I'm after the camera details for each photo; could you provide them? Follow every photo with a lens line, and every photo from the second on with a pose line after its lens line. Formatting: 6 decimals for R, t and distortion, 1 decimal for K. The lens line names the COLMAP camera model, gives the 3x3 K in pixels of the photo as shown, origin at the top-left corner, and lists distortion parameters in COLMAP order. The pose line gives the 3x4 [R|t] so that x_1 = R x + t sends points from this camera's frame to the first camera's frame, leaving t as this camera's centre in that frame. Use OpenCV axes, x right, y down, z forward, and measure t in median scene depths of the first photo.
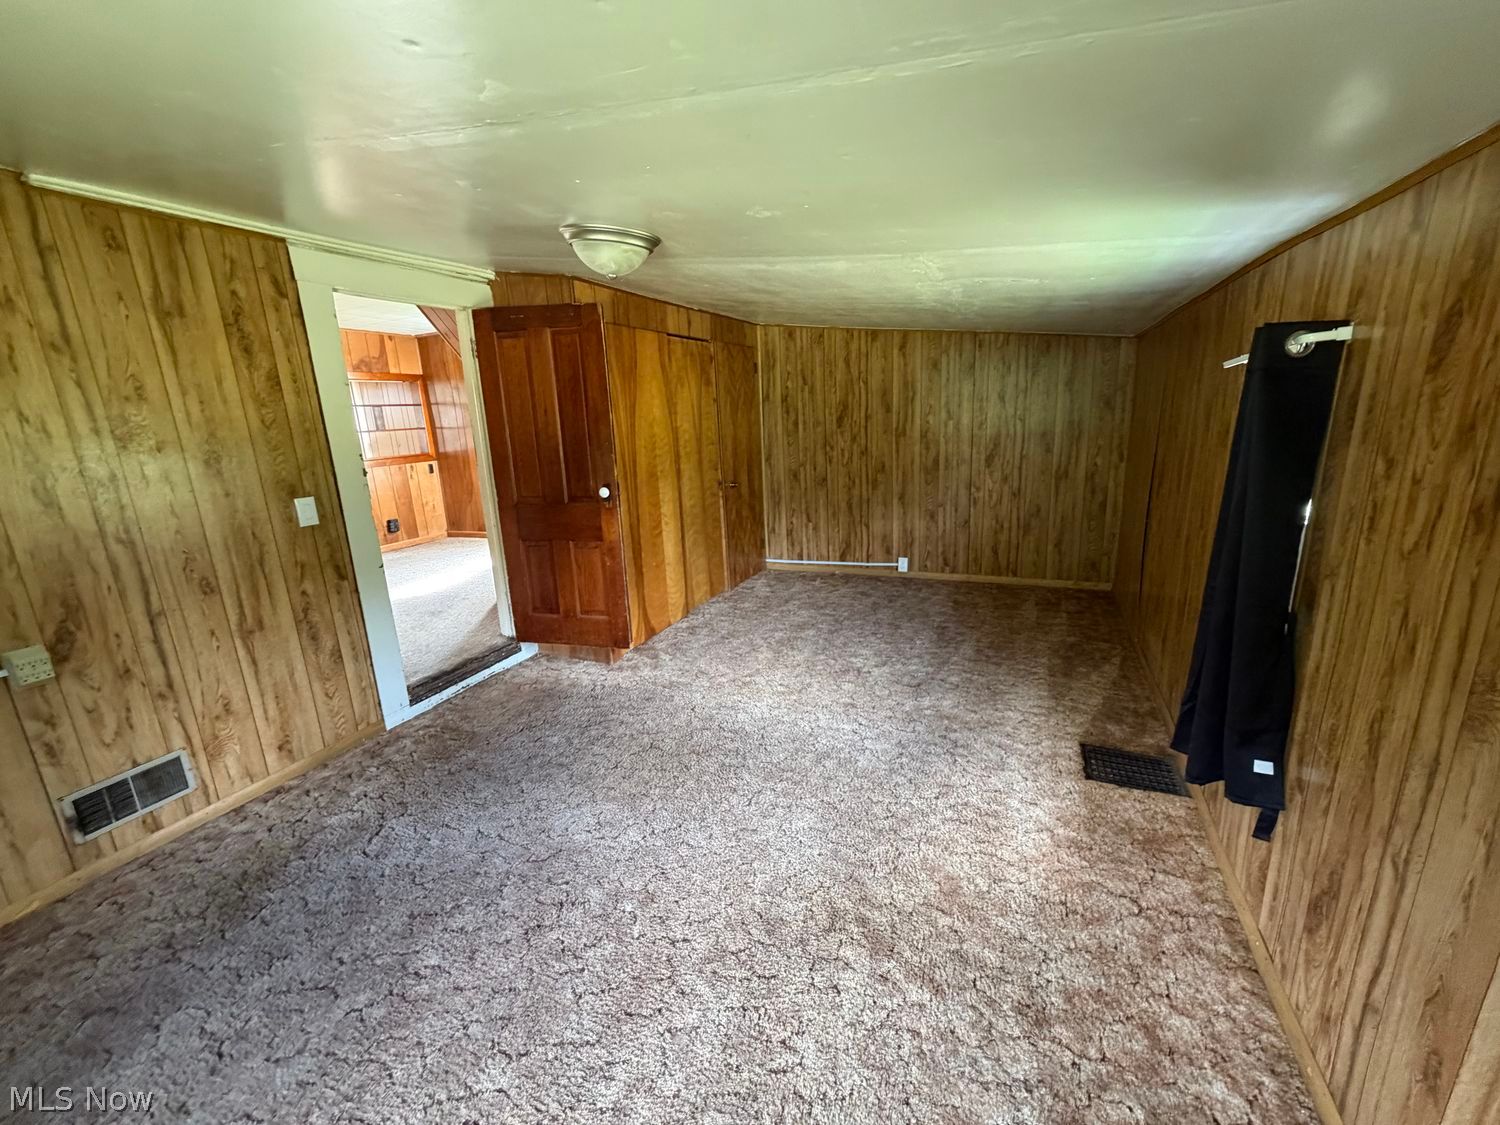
lens RADIAL K [[602.7, 0, 755.0], [0, 602.7, 561.4], [0, 0, 1]] dist [0.000389, 0.000069]
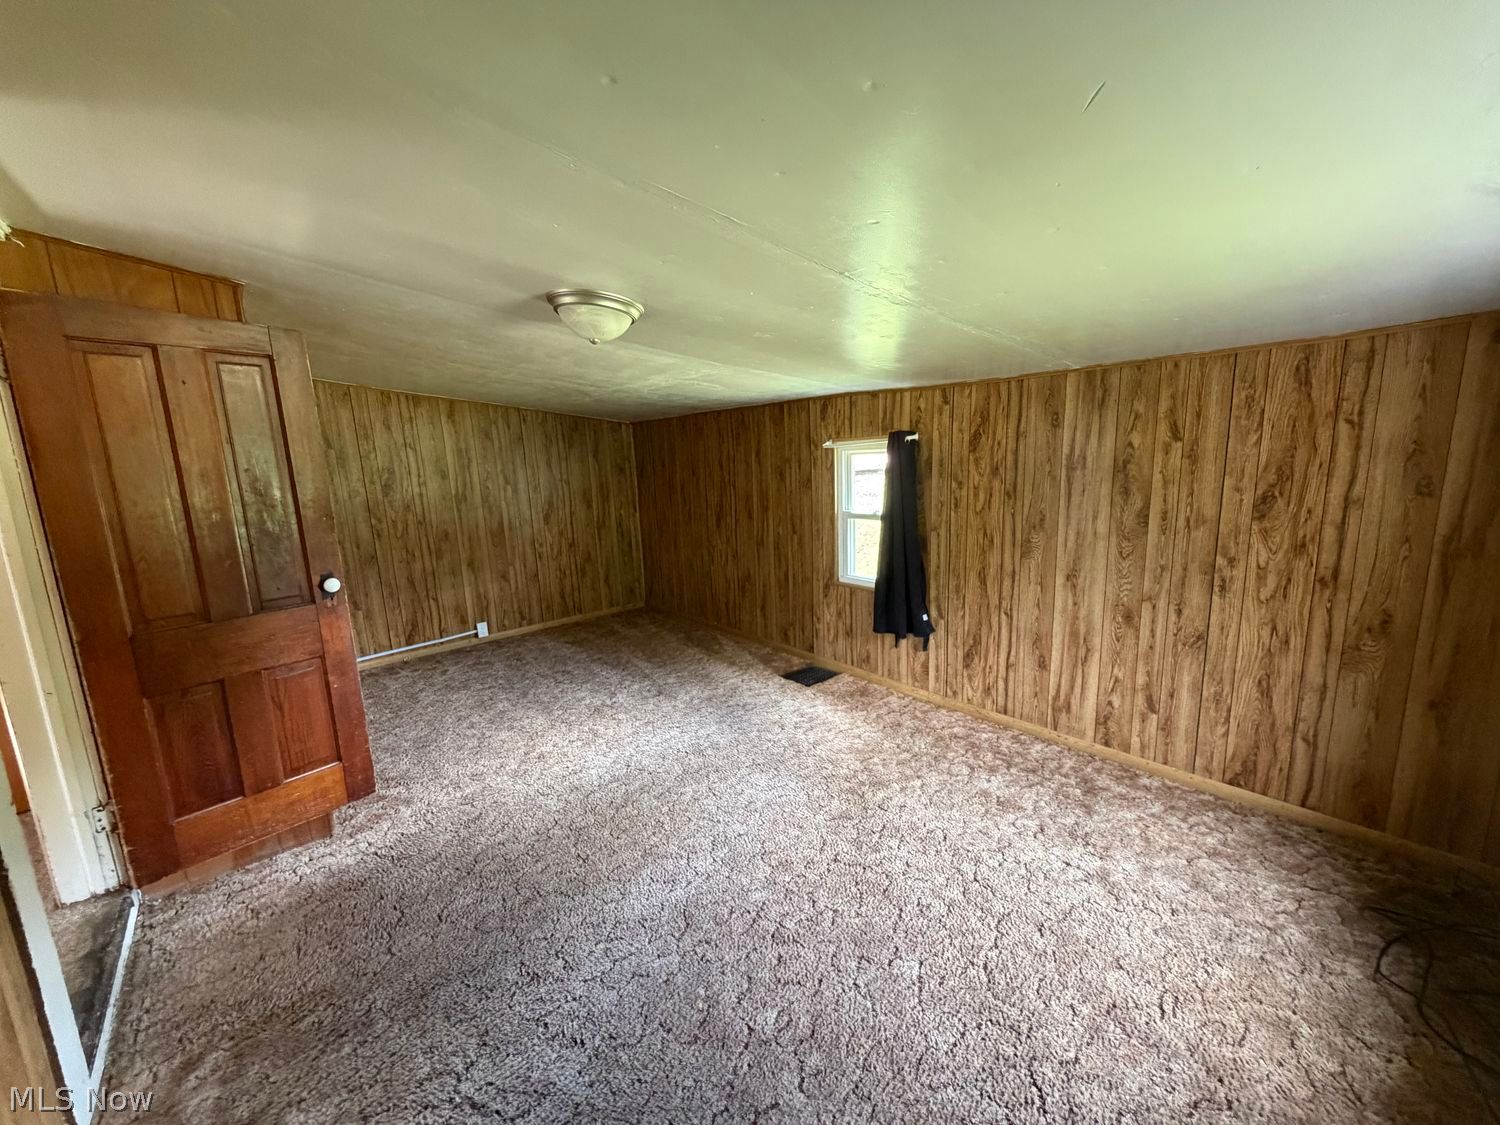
lens RADIAL K [[602.7, 0, 757.3], [0, 602.7, 560.7], [0, 0, 1]] dist [0.000389, 0.000069]
pose [[0.423444, -0.132632, 0.896160, -0.566755], [0.238382, 0.970676, 0.031023, -0.036308], [-0.873996, 0.200492, 0.442644, 0.190771]]
